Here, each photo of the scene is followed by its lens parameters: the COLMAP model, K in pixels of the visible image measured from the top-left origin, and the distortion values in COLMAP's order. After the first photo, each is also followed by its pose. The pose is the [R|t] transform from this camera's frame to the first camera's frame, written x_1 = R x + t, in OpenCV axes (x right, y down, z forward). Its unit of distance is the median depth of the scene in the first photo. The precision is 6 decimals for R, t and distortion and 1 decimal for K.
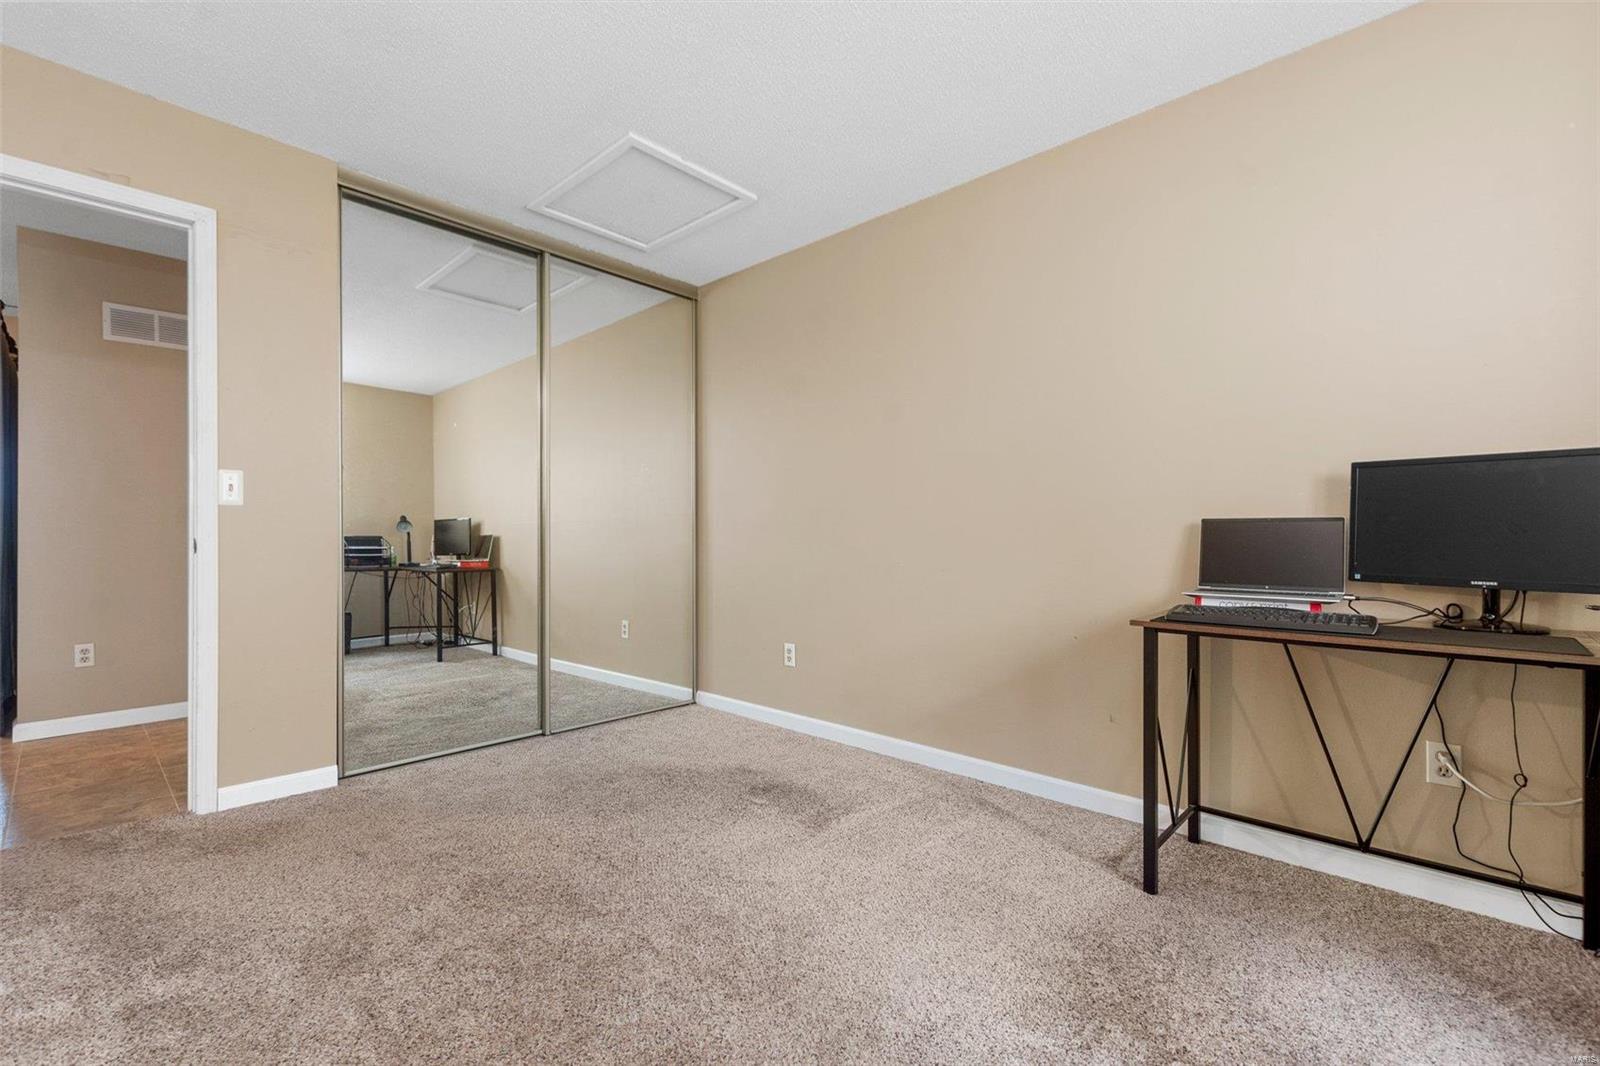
lens RADIAL K [[692.7, 0, 807.2], [0, 692.7, 536.2], [0, 0, 1]] dist [0.002327, 0.000080]
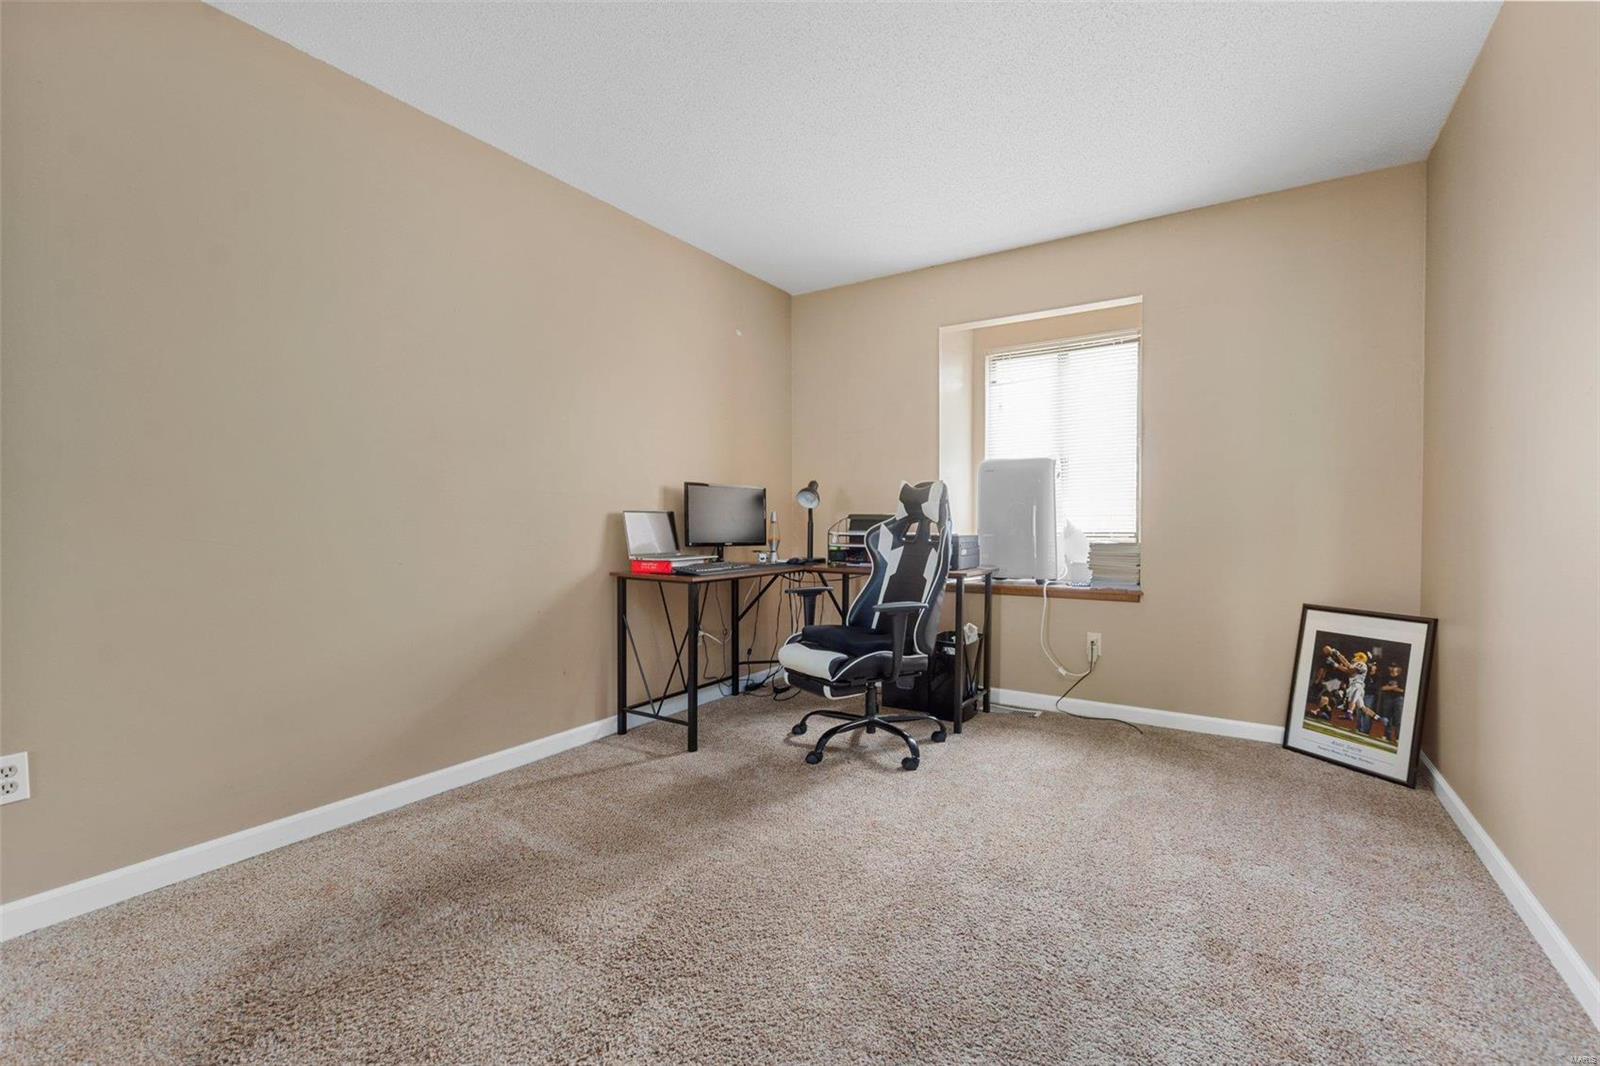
lens RADIAL K [[692.7, 0, 807.2], [0, 692.7, 536.2], [0, 0, 1]] dist [0.002327, 0.000080]
pose [[-0.184064, -0.014856, 0.982802, -1.035772], [0.009512, 0.999812, 0.016895, 0.007617], [-0.982868, 0.012458, -0.183888, 0.985366]]
